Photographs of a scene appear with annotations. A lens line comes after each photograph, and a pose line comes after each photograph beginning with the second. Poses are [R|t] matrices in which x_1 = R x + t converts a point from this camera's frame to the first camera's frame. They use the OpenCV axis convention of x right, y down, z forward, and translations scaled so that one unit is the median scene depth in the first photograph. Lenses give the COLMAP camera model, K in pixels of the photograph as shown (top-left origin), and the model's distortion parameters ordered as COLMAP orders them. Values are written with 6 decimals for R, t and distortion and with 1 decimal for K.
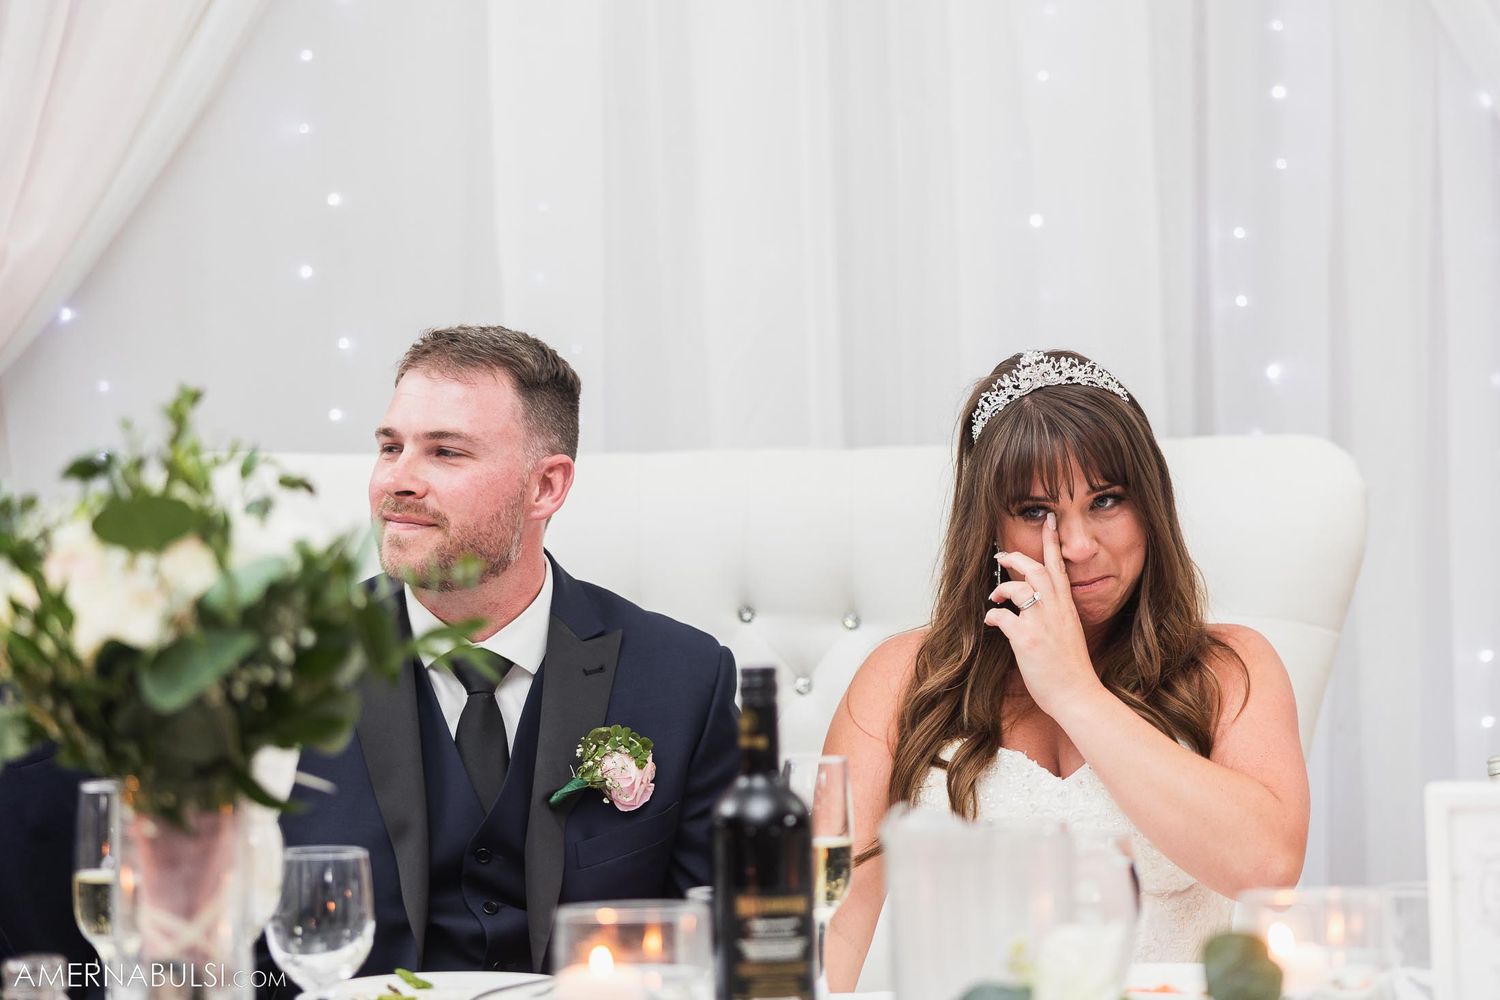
lens RADIAL K [[3000.3, 0, 774.6], [0, 3000.3, 442.6], [0, 0, 1]] dist [0.037717, 0.000000]
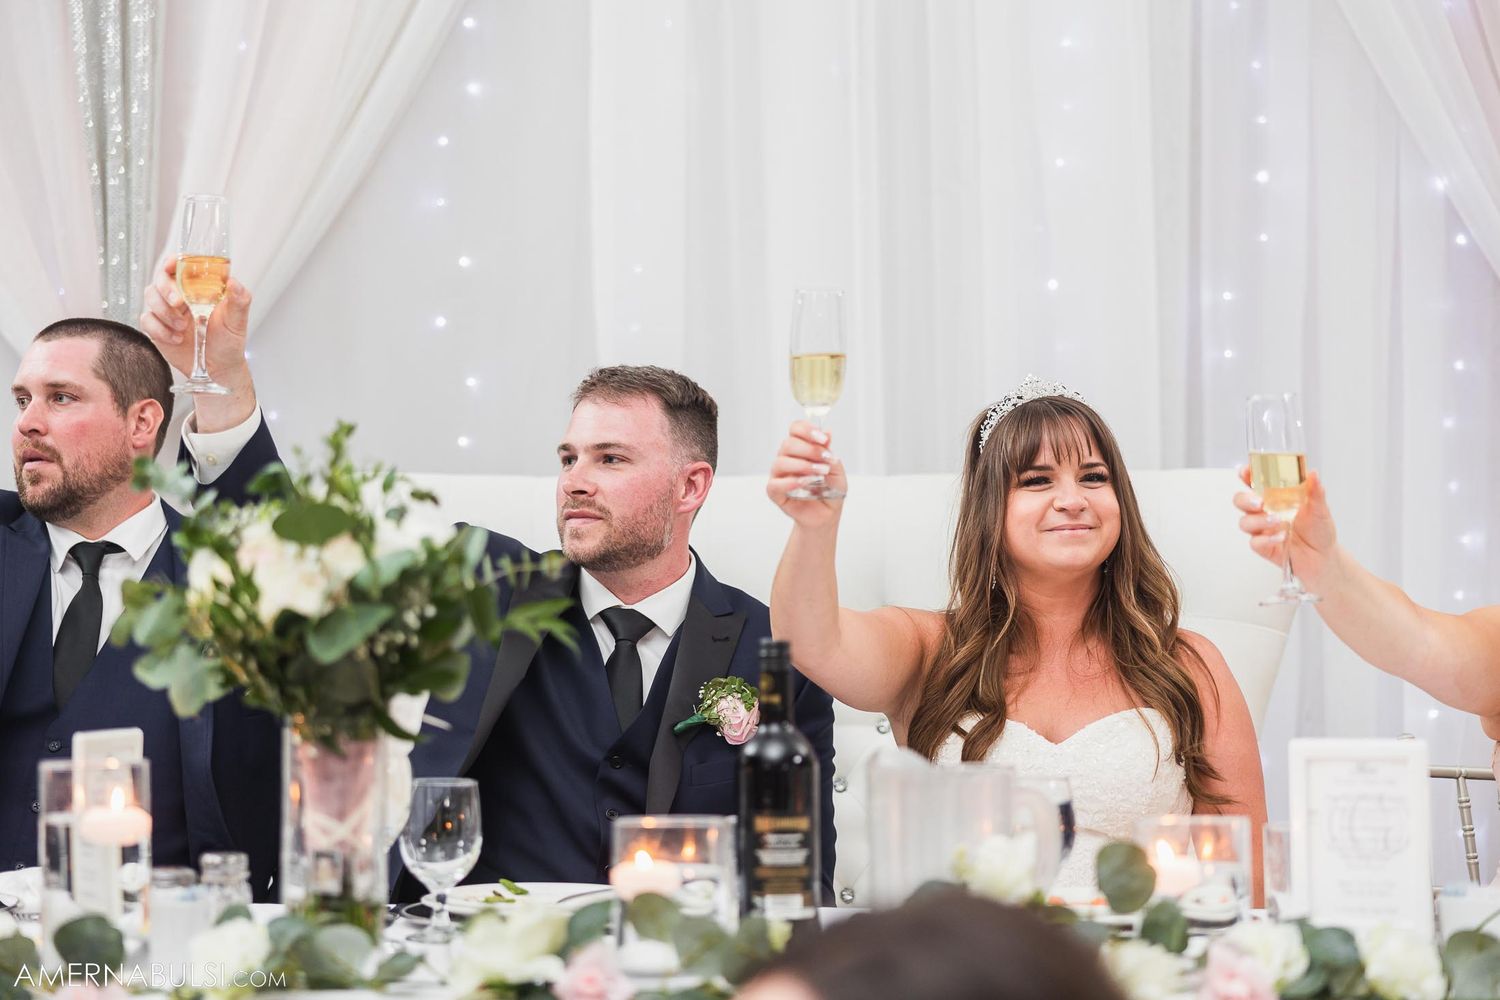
lens RADIAL K [[3000.3, 0, 748.9], [0, 3000.3, 500.6], [0, 0, 1]] dist [0.037717, 0.000000]
pose [[0.998324, 0.013001, -0.056398, 0.057840], [-0.012374, 0.999858, 0.011465, -0.001397], [0.056539, -0.010747, 0.998343, -0.310422]]
